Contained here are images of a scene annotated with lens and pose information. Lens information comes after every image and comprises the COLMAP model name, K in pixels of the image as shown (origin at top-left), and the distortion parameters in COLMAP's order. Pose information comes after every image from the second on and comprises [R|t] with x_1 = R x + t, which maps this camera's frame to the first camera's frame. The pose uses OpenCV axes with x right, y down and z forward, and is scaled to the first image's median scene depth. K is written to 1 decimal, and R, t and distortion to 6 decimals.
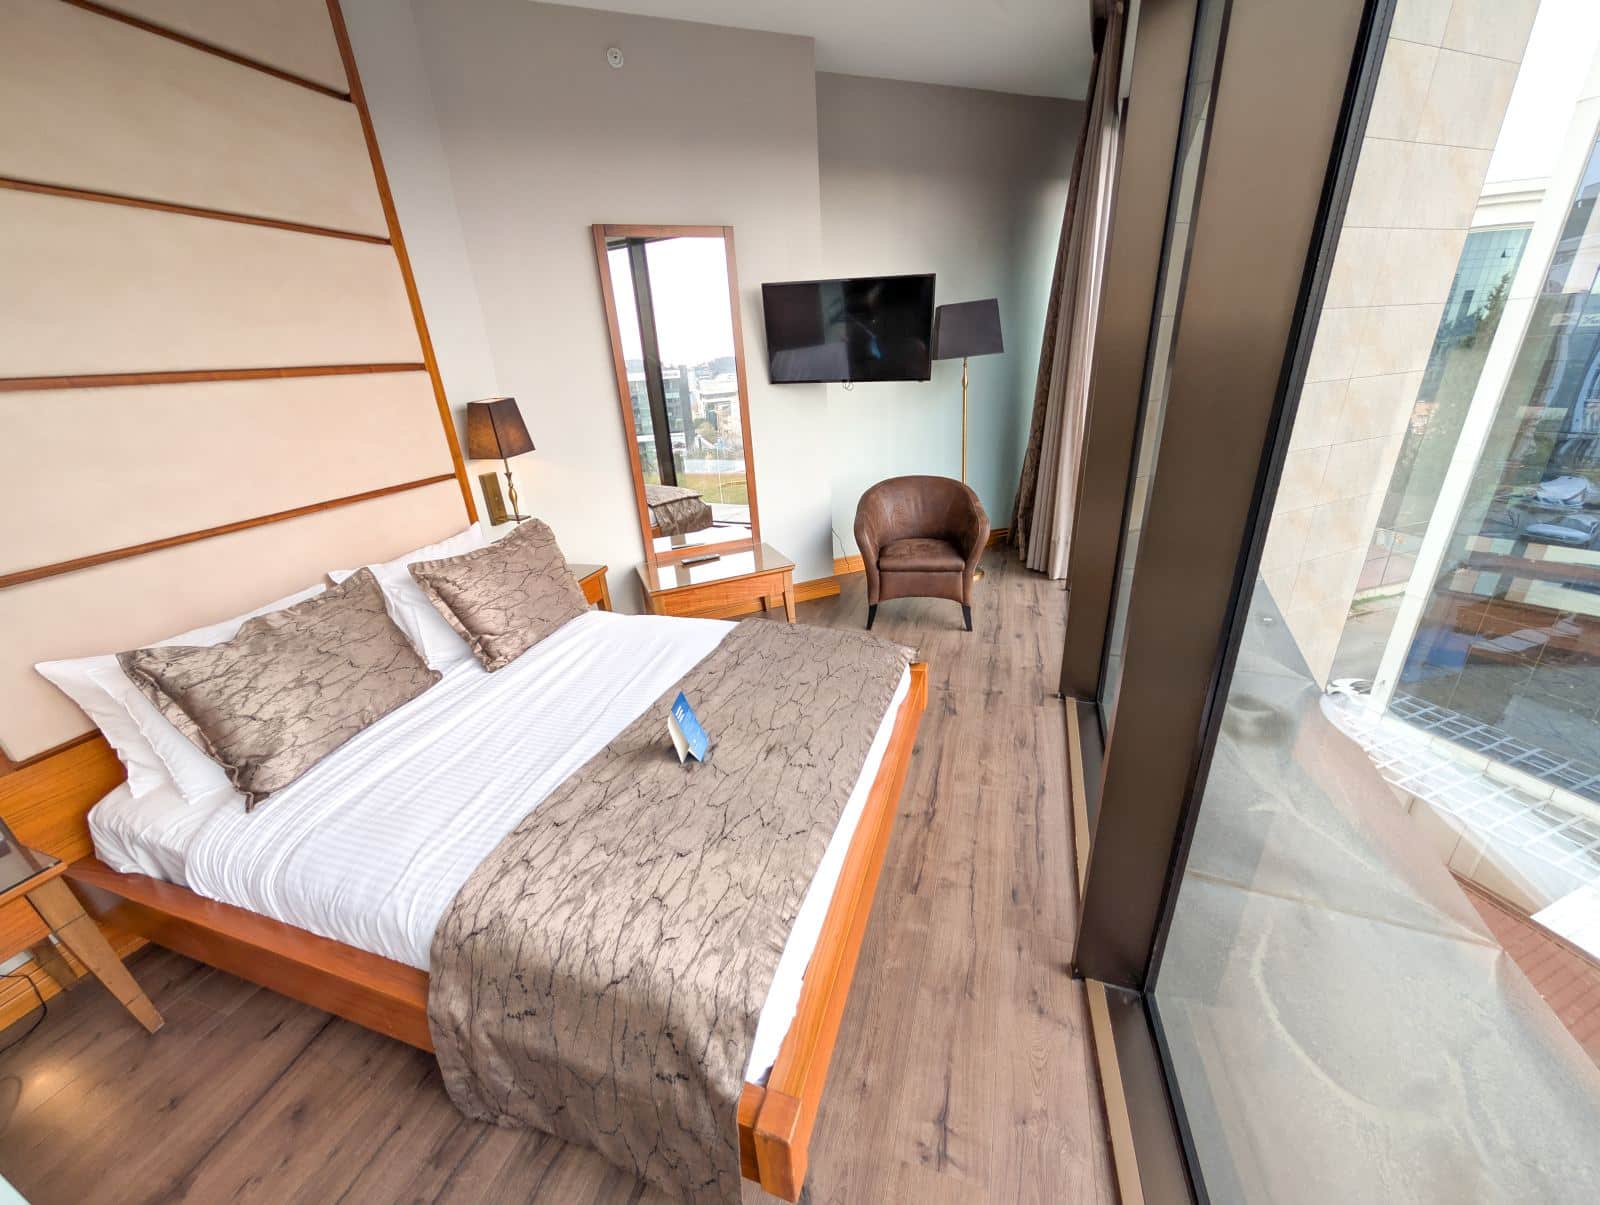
lens RADIAL K [[602.2, 0, 803.8], [0, 602.2, 603.1], [0, 0, 1]] dist [-0.000719, 0.000410]
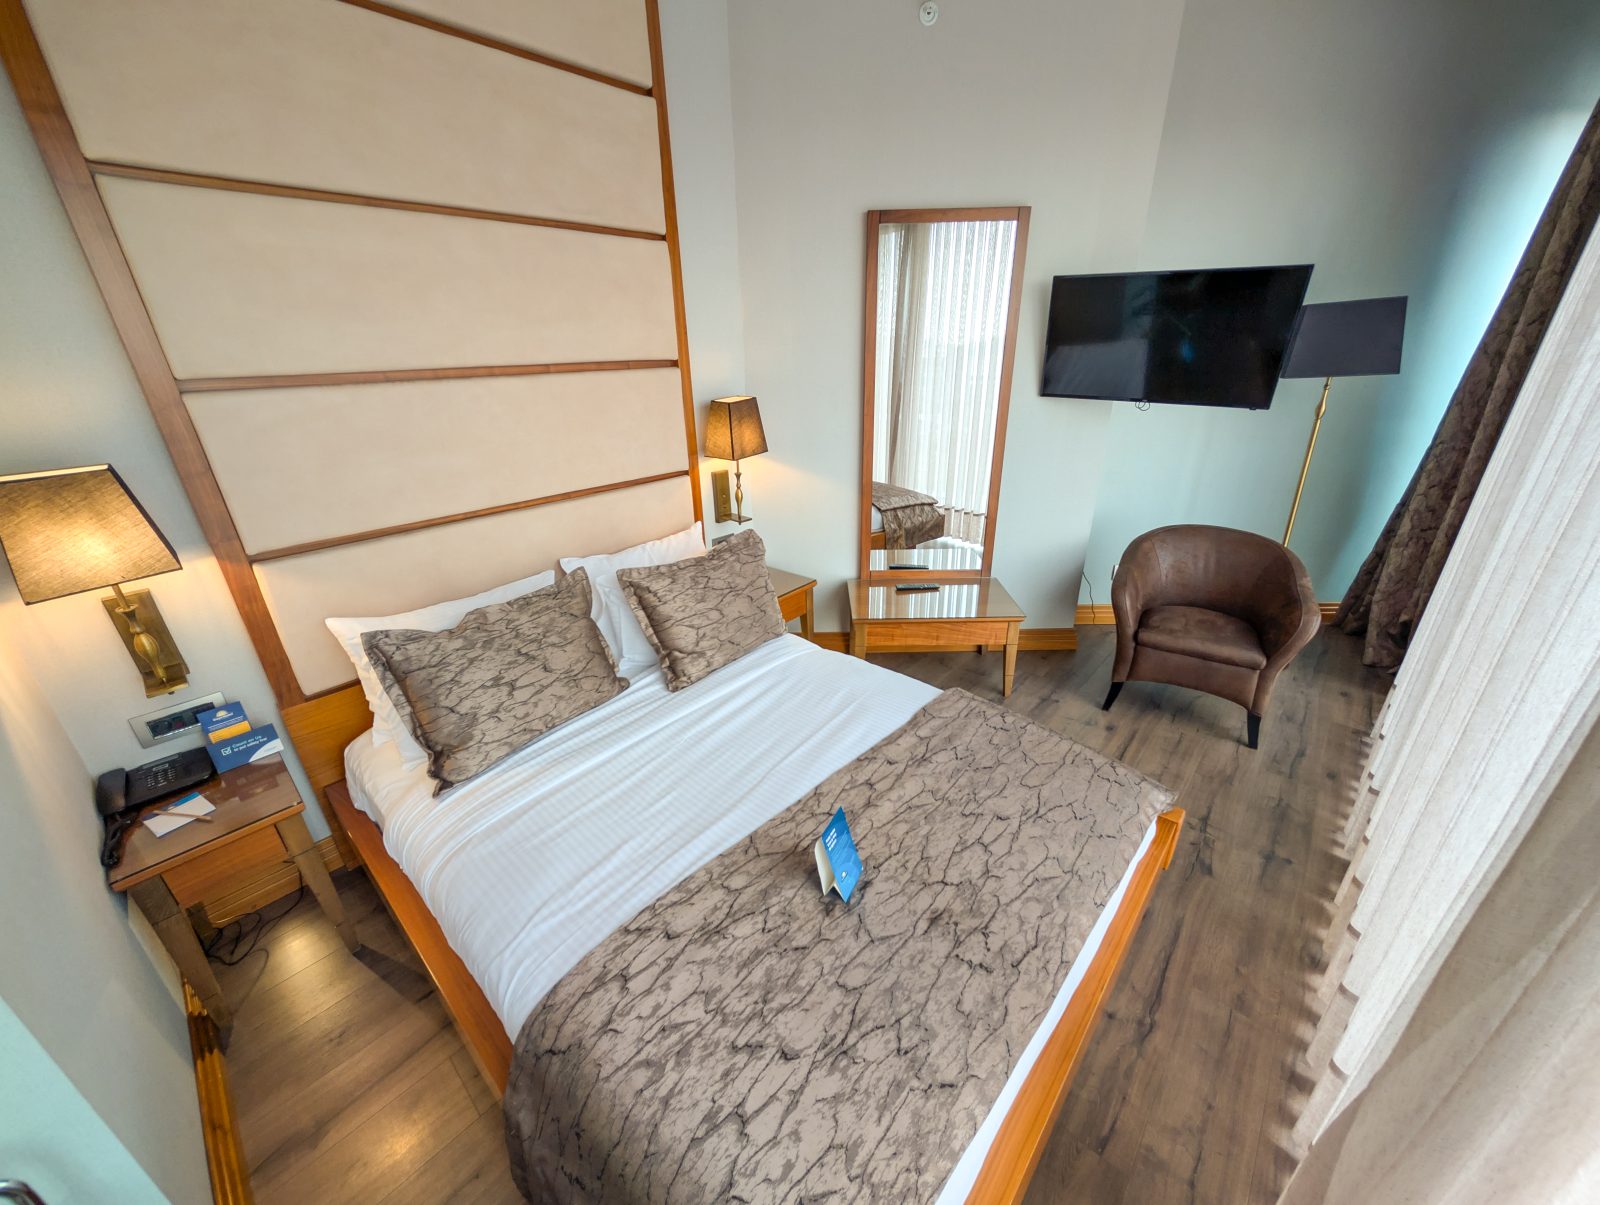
lens RADIAL K [[602.2, 0, 804.8], [0, 602.2, 602.2], [0, 0, 1]] dist [-0.000719, 0.000410]
pose [[0.917451, 0.192379, -0.348244, -0.013688], [-0.181352, 0.981312, 0.064331, -0.122492], [0.354112, 0.004134, 0.935194, 0.163609]]
